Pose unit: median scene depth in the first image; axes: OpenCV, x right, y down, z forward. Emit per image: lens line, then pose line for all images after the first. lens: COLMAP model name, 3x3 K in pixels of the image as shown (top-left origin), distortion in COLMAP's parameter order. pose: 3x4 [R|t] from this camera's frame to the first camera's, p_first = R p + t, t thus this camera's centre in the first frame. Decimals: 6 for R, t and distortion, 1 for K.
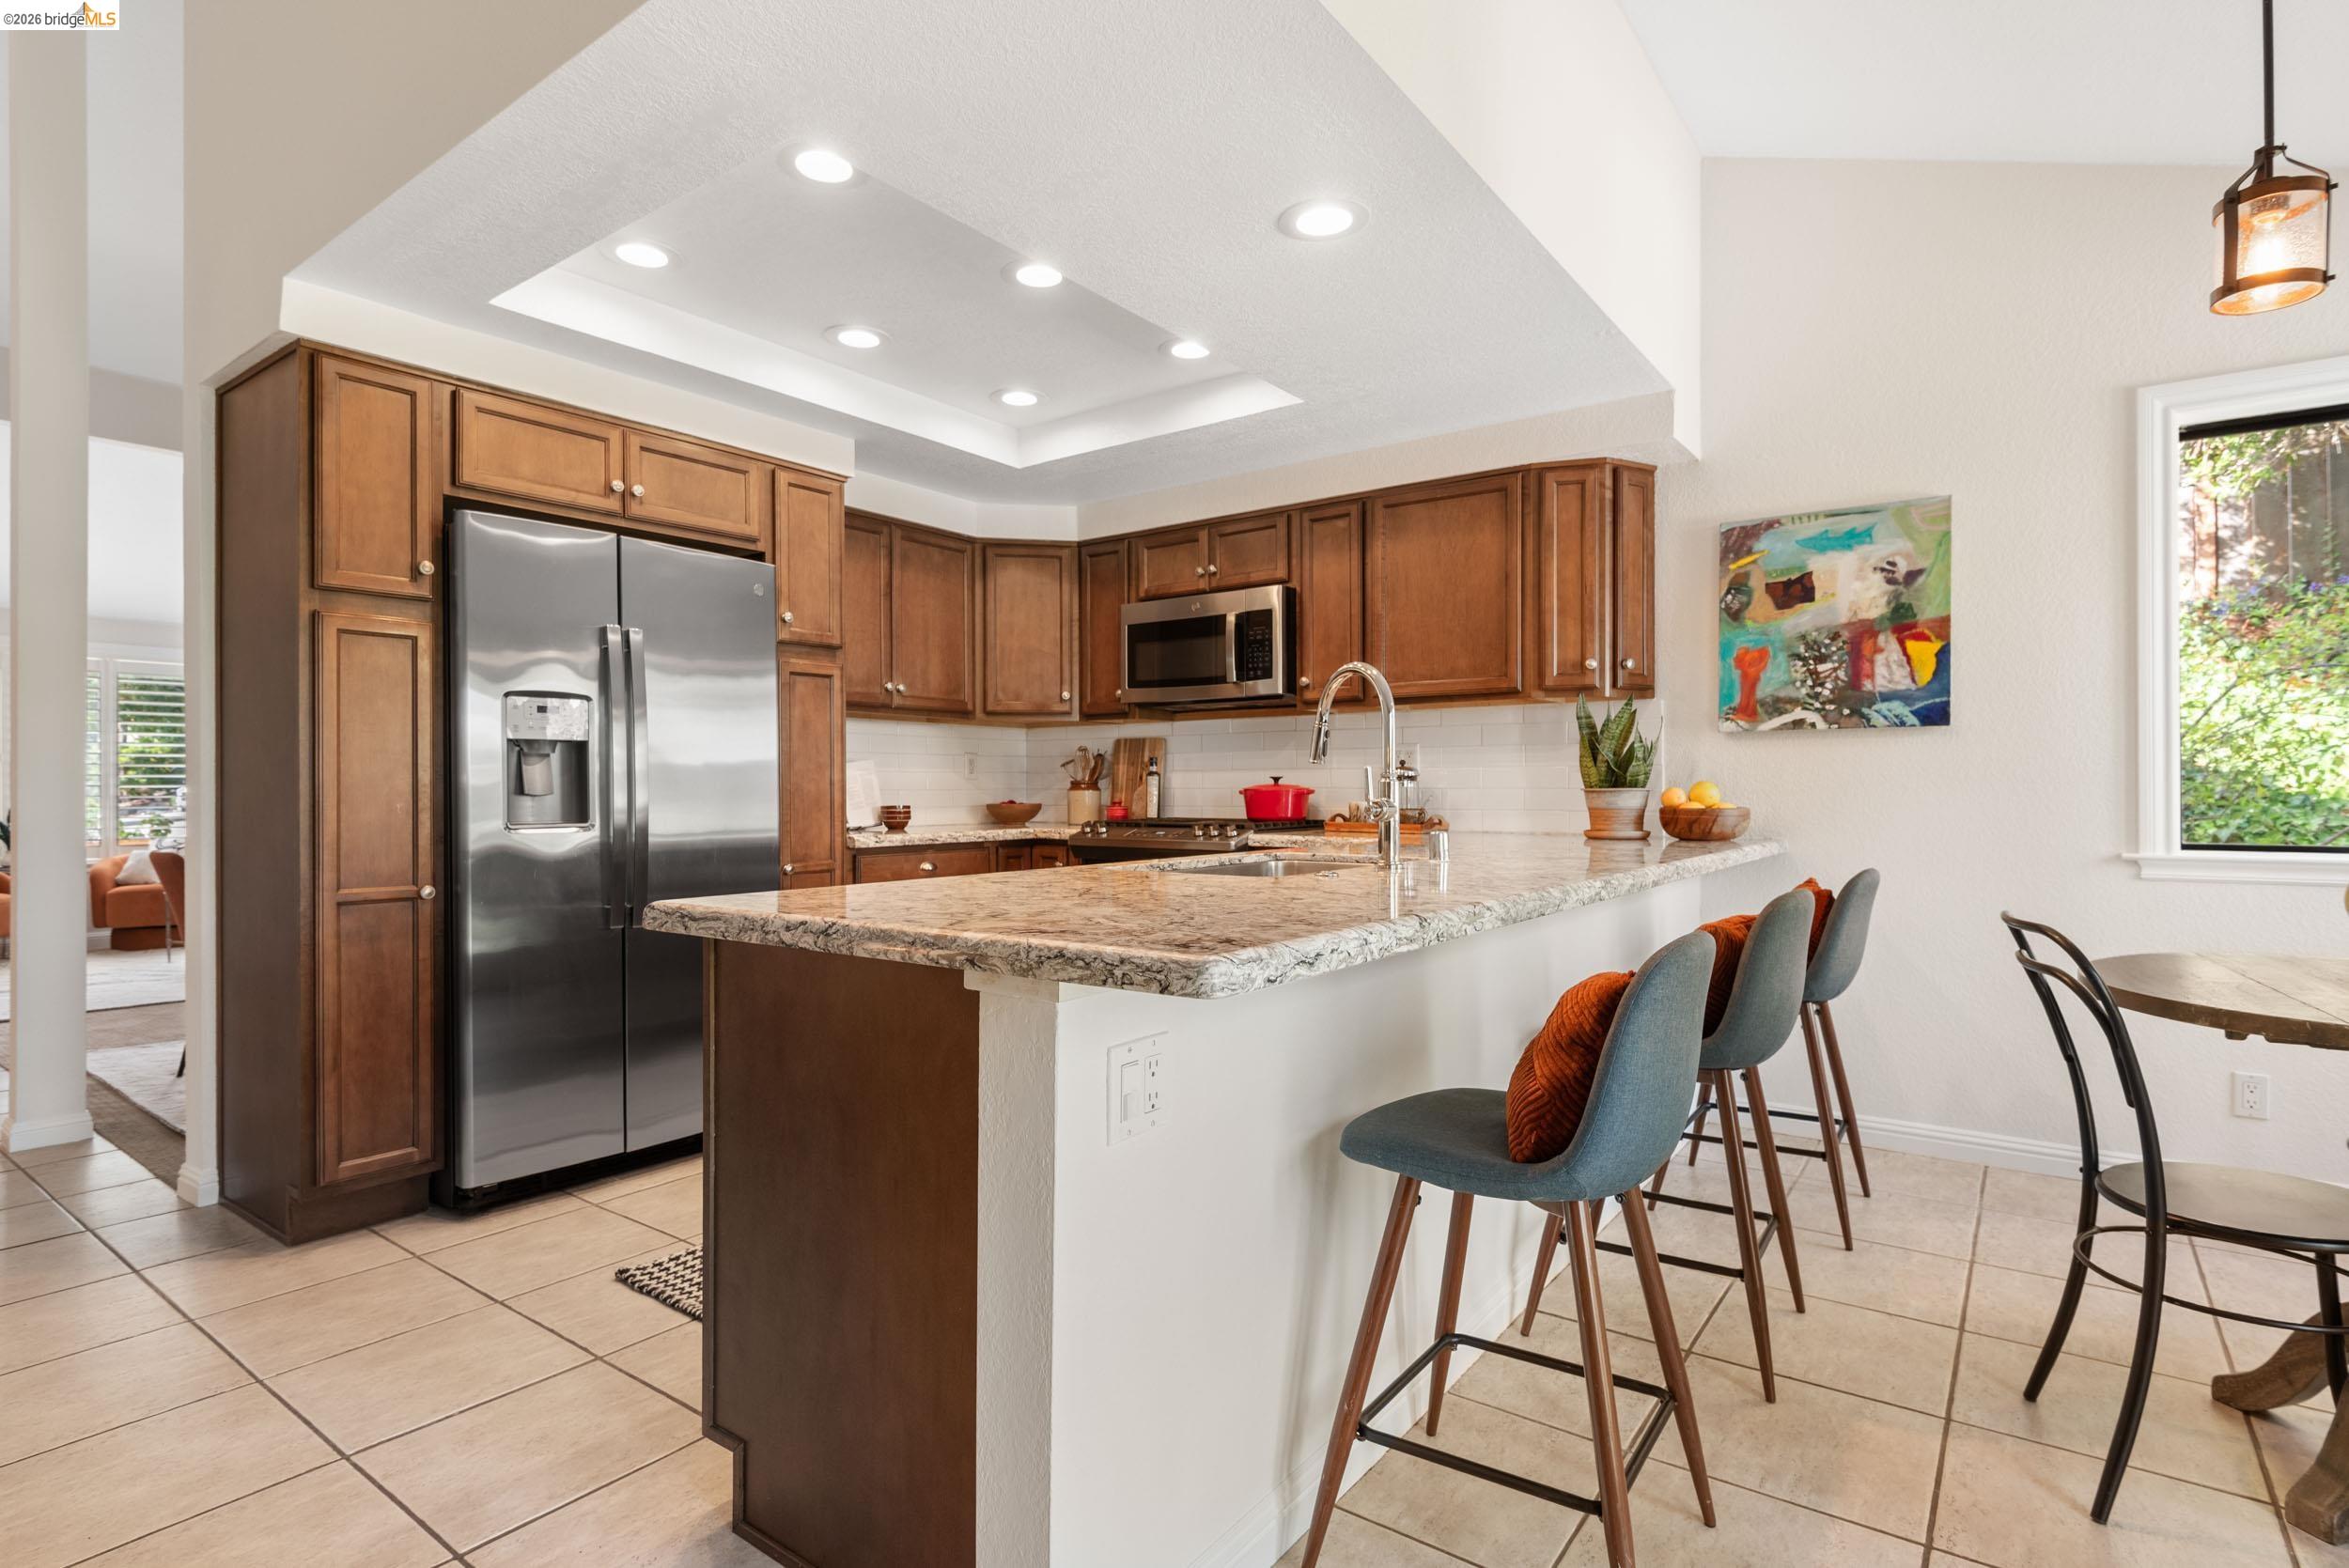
lens RADIAL K [[1153.0, 0, 1178.2], [0, 1153.0, 784.1], [0, 0, 1]] dist [0.022276, -0.017280]
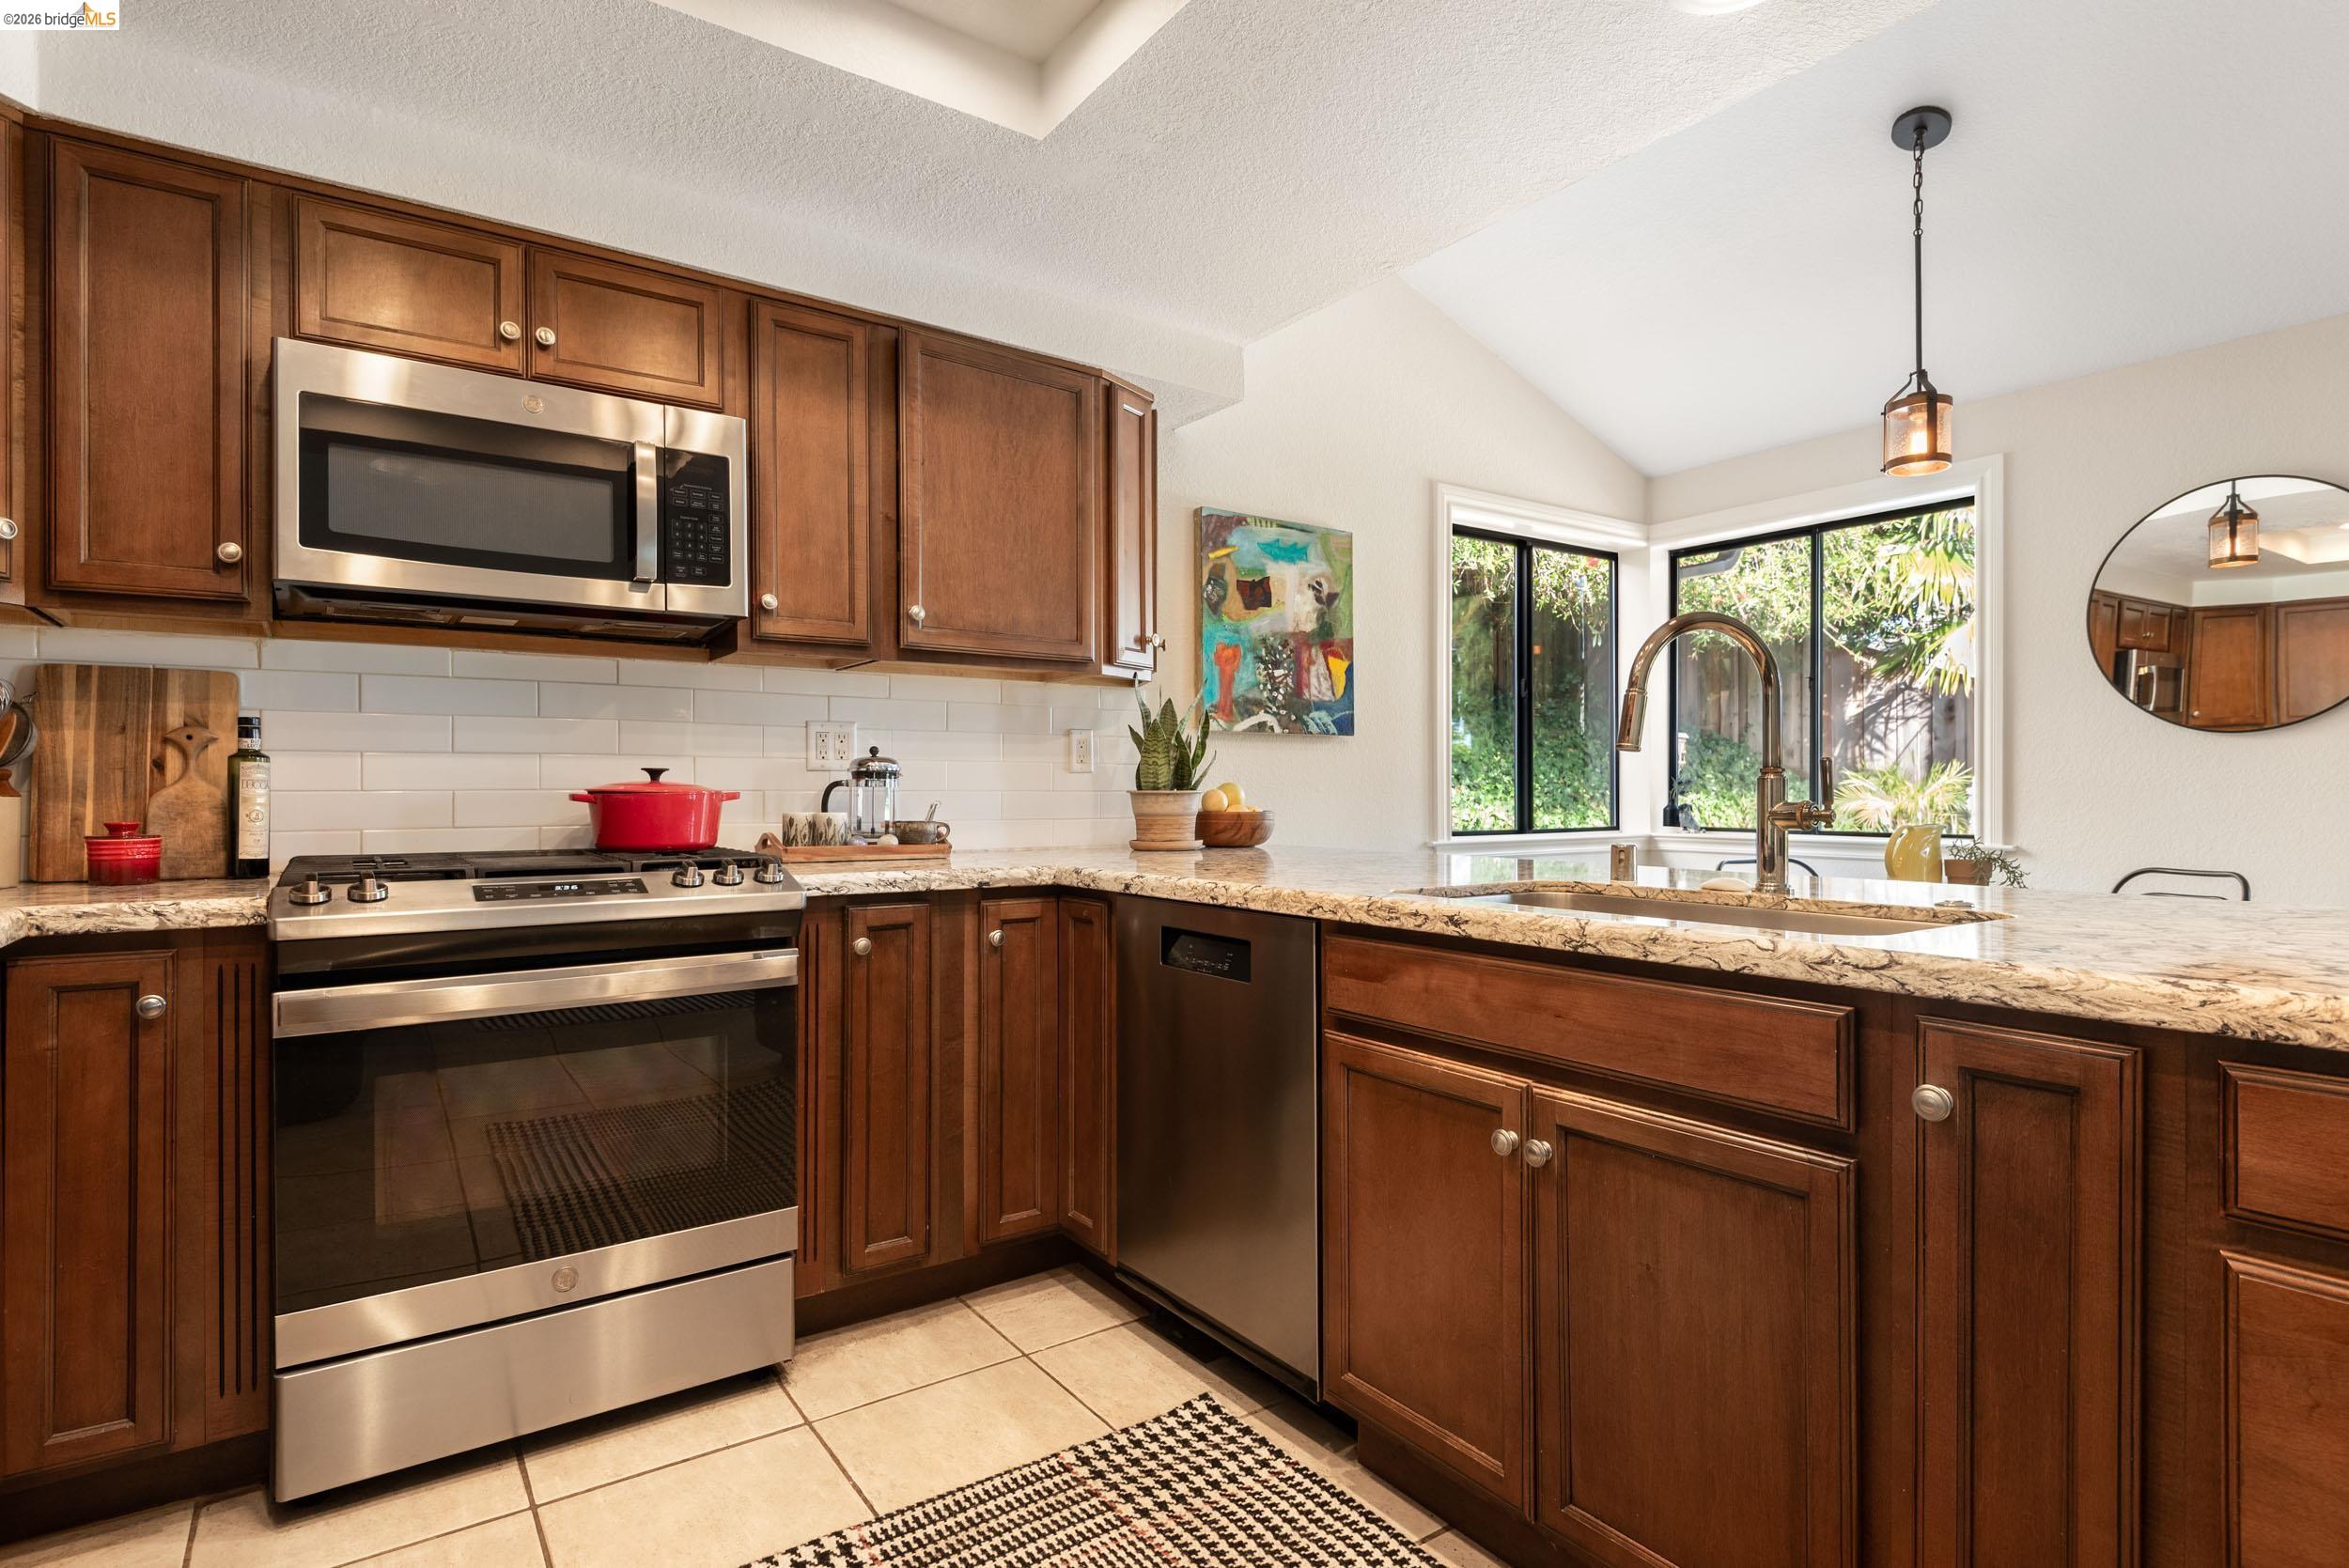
lens RADIAL K [[1176.8, 0, 1177.6], [0, 1176.8, 791.1], [0, 0, 1]] dist [0.042664, -0.031480]
pose [[0.322120, 0.002503, 0.946695, -0.439915], [-0.001766, 0.999996, -0.002043, 0.005899], [-0.946697, -0.001014, 0.322123, 0.721685]]
